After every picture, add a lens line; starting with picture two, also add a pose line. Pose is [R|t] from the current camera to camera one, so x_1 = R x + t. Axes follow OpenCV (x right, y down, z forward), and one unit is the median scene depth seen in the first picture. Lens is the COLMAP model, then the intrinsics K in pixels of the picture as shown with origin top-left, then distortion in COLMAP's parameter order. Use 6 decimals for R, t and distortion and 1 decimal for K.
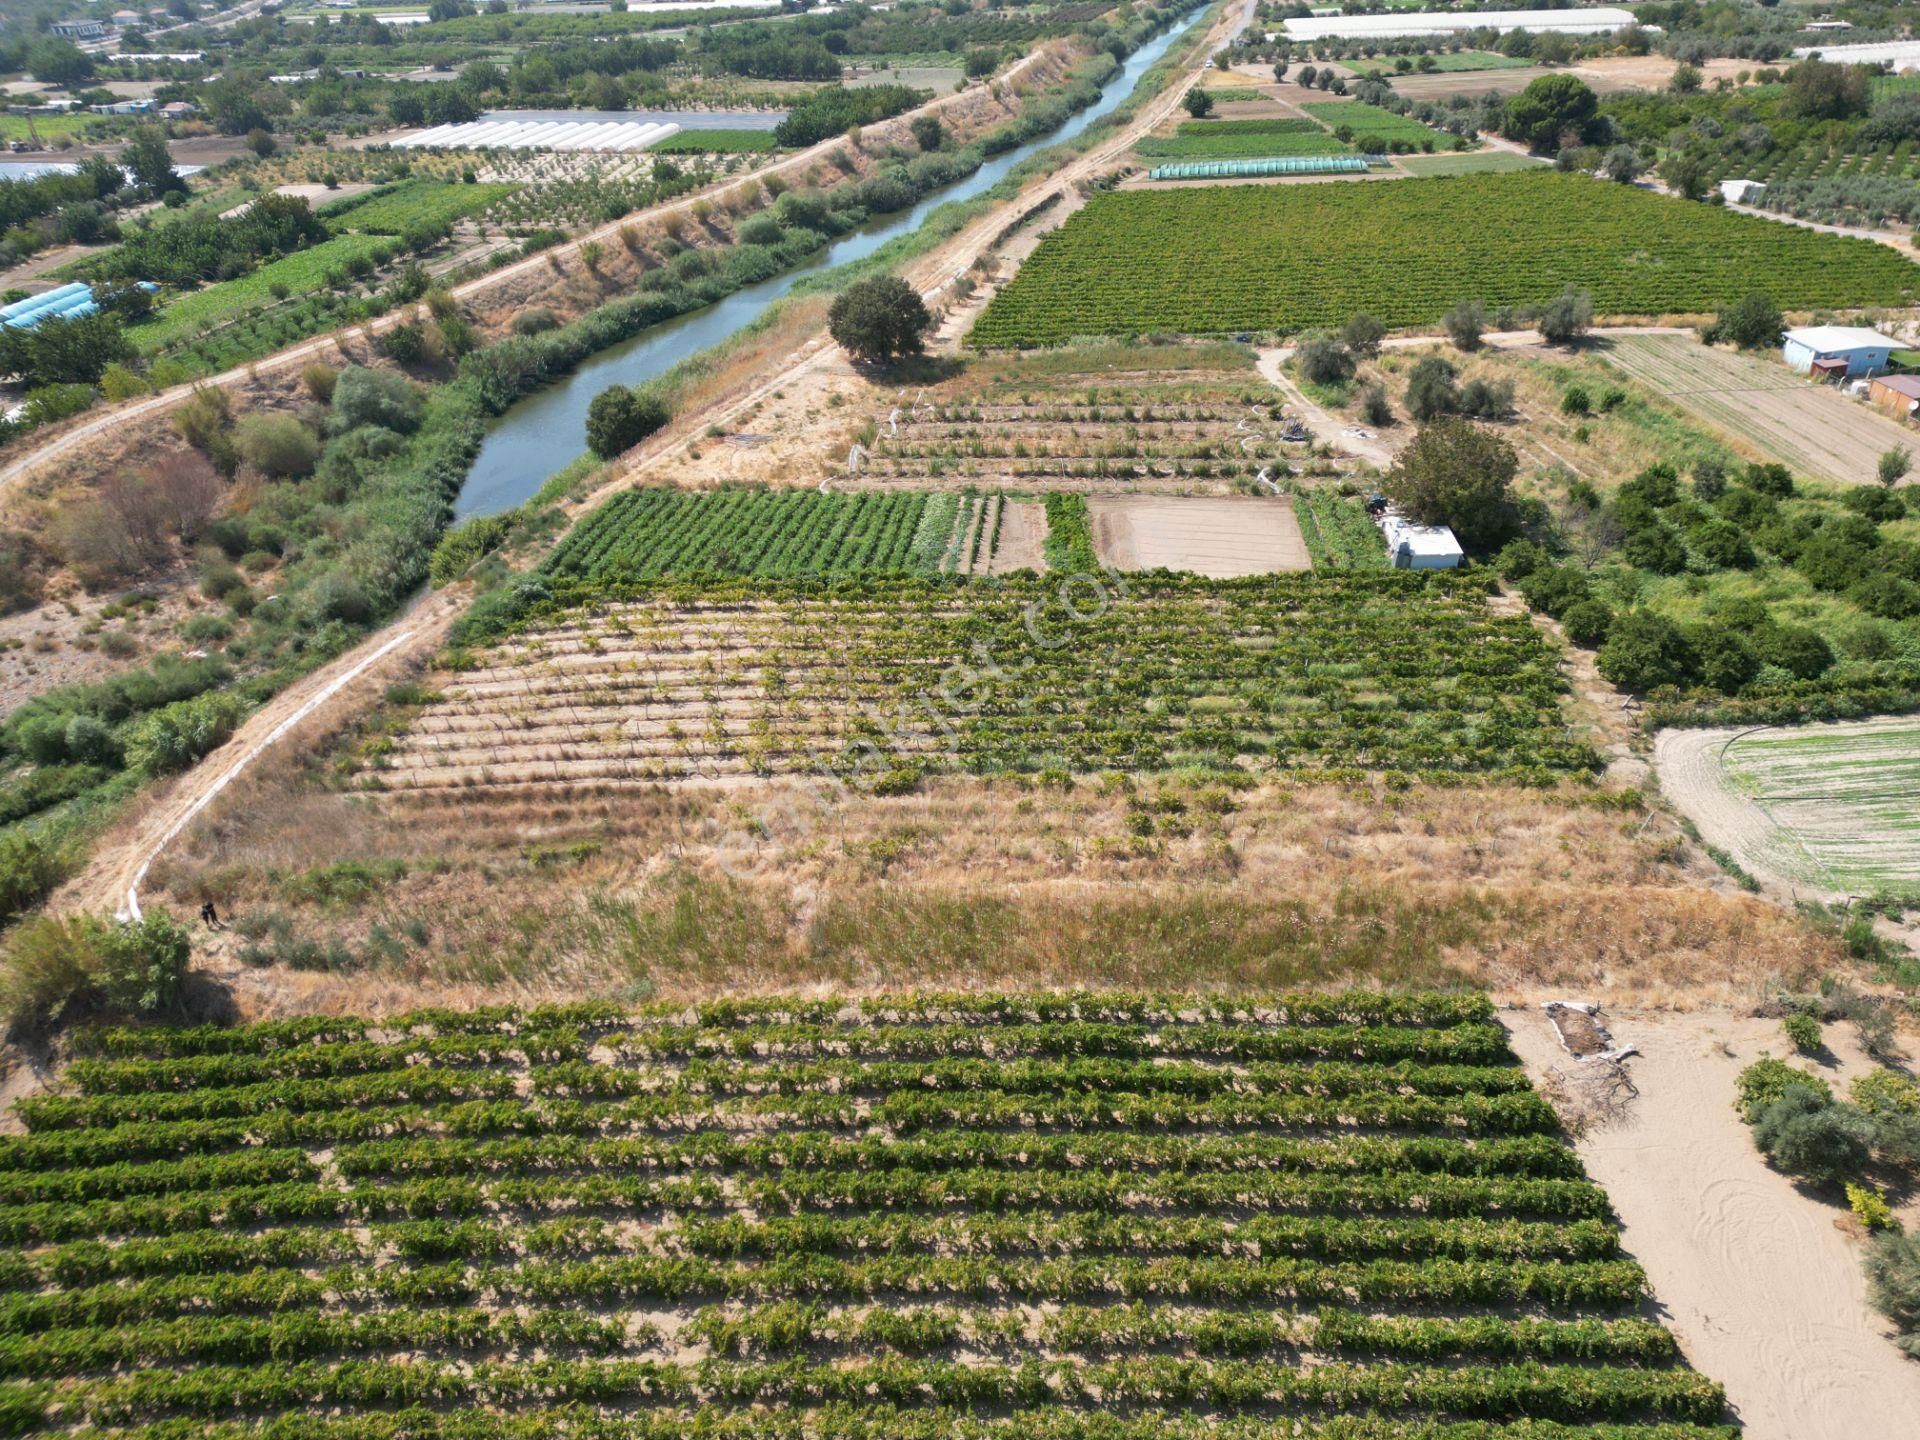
lens RADIAL K [[1328.0, 0, 959.2], [0, 1328.0, 722.7], [0, 0, 1]] dist [0.074422, -0.064733]
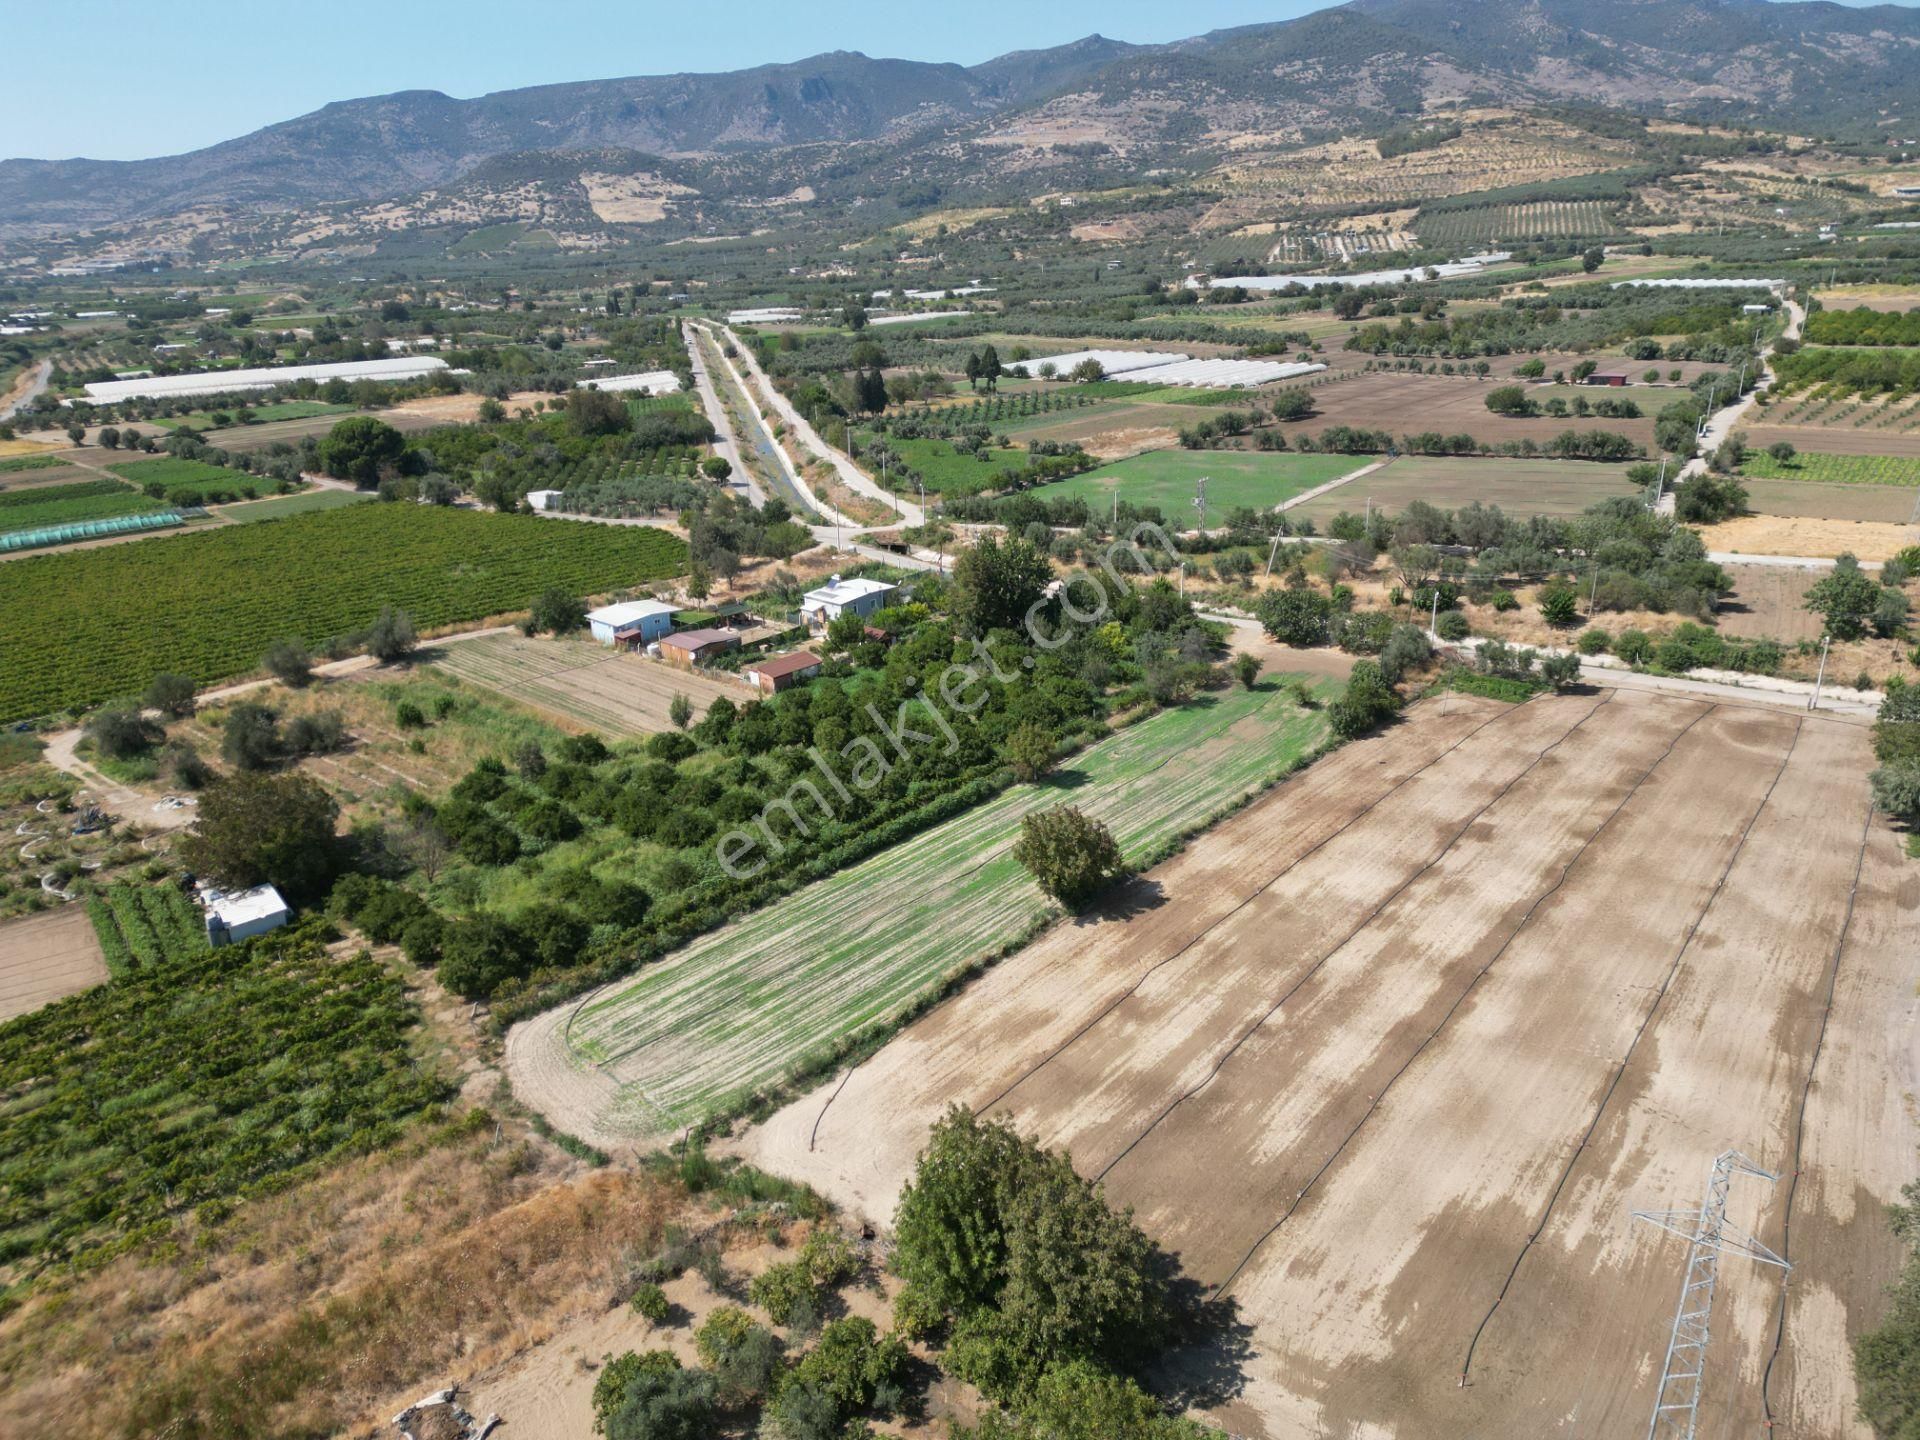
lens RADIAL K [[1337.8, 0, 960.0], [0, 1337.8, 720.0], [0, 0, 1]] dist [0.074617, -0.075416]
pose [[0.735855, -0.232688, 0.635904, 0.132686], [0.368099, 0.925685, -0.087233, 0.003089], [-0.568349, 0.298266, 0.766823, -0.000827]]
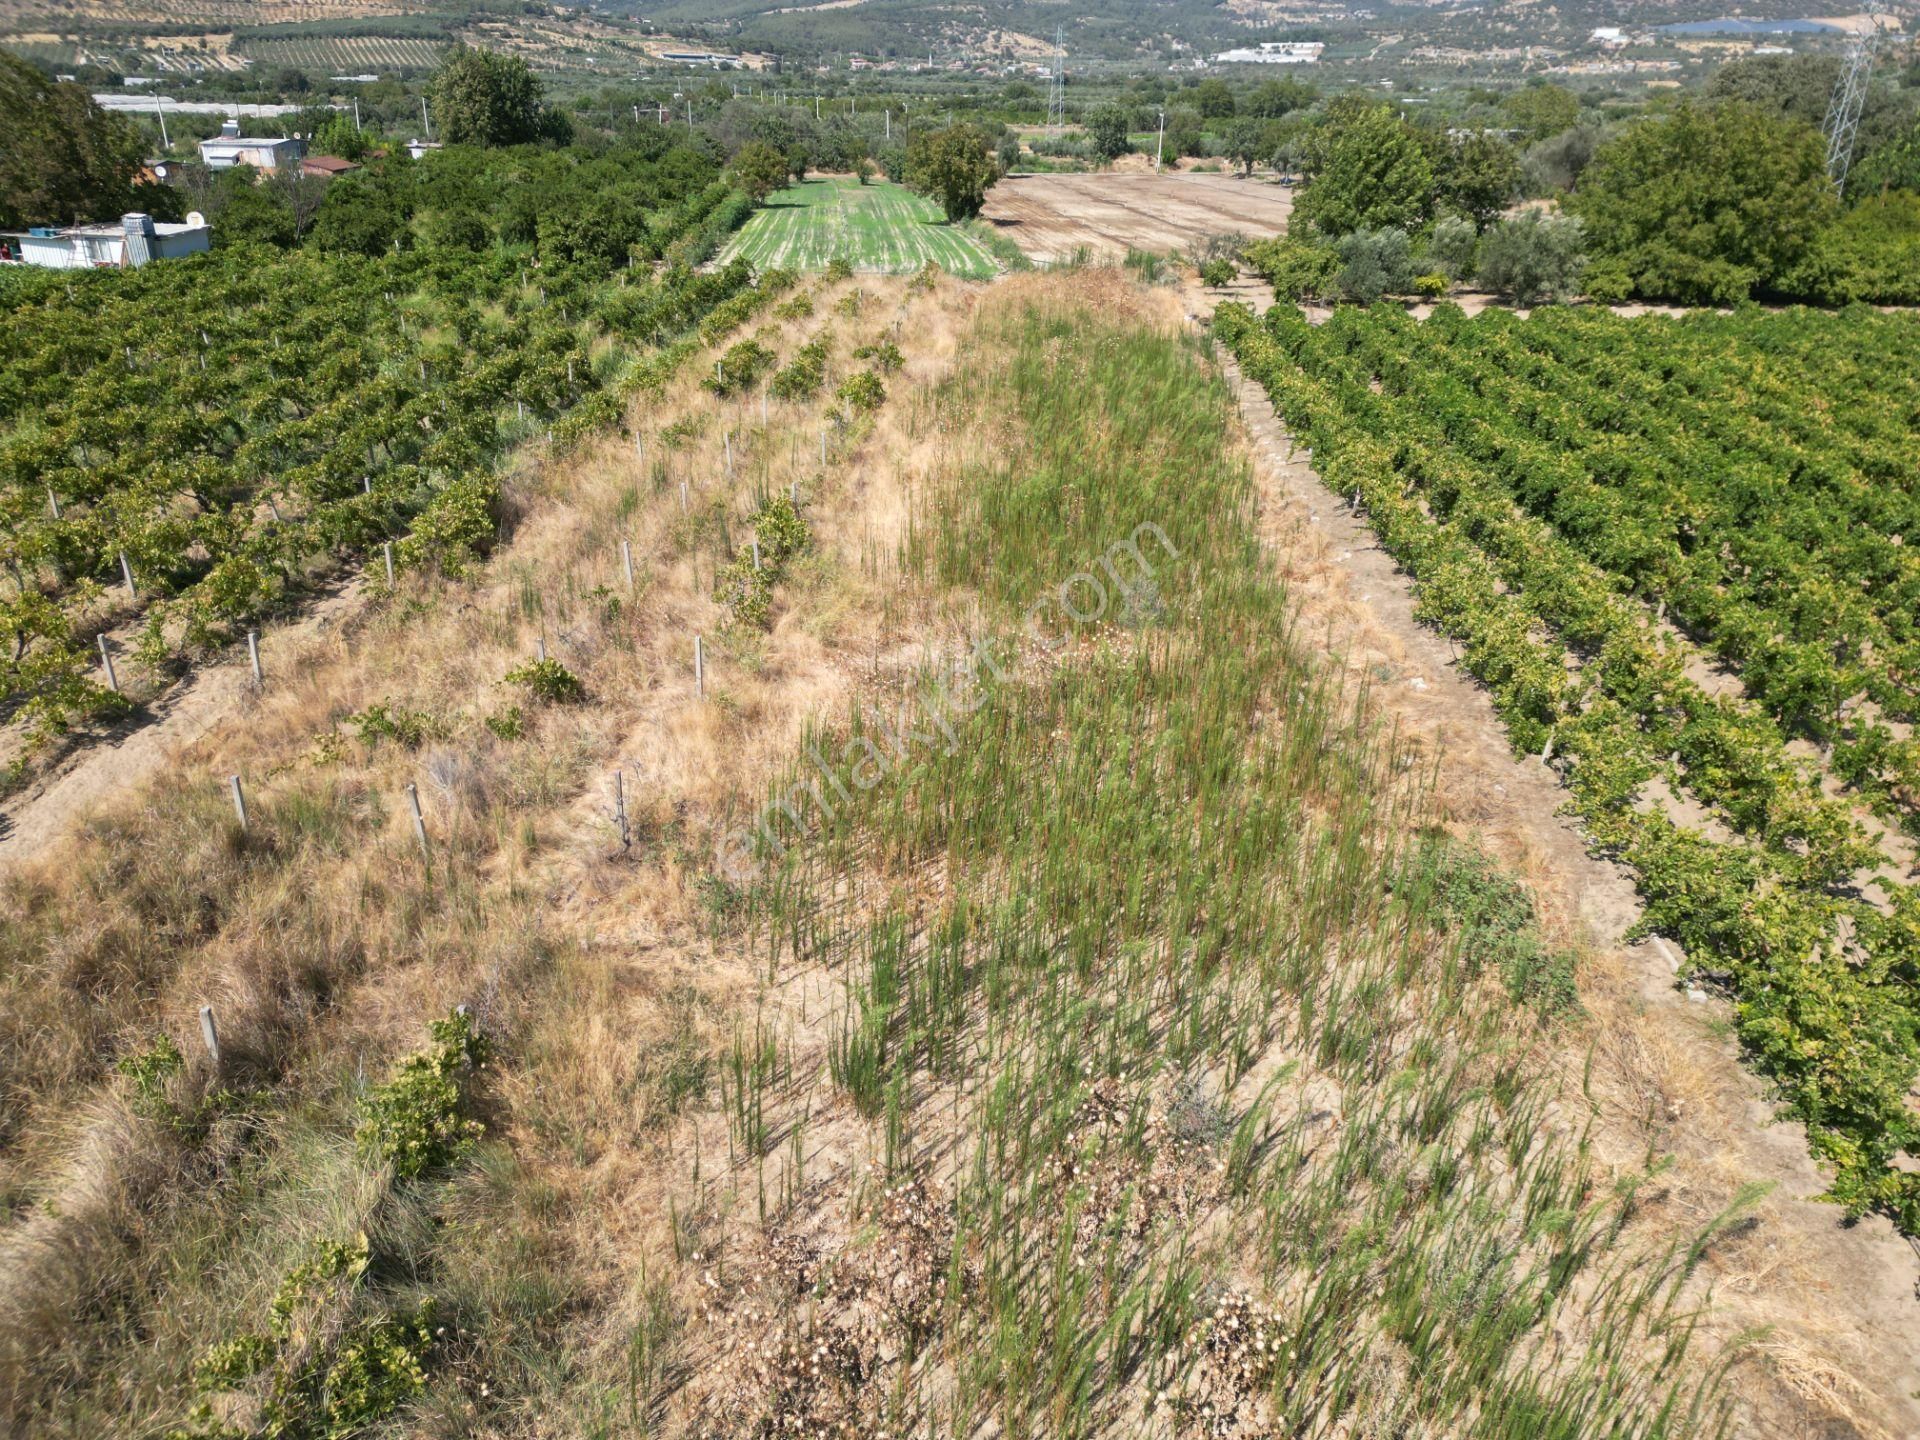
lens RADIAL K [[1337.8, 0, 960.0], [0, 1337.8, 720.0], [0, 0, 1]] dist [0.074617, -0.075416]
pose [[0.012596, -0.389447, 0.920963, -0.258912], [0.507630, 0.796010, 0.329666, 0.024328], [-0.861483, 0.463356, 0.207721, 0.564331]]
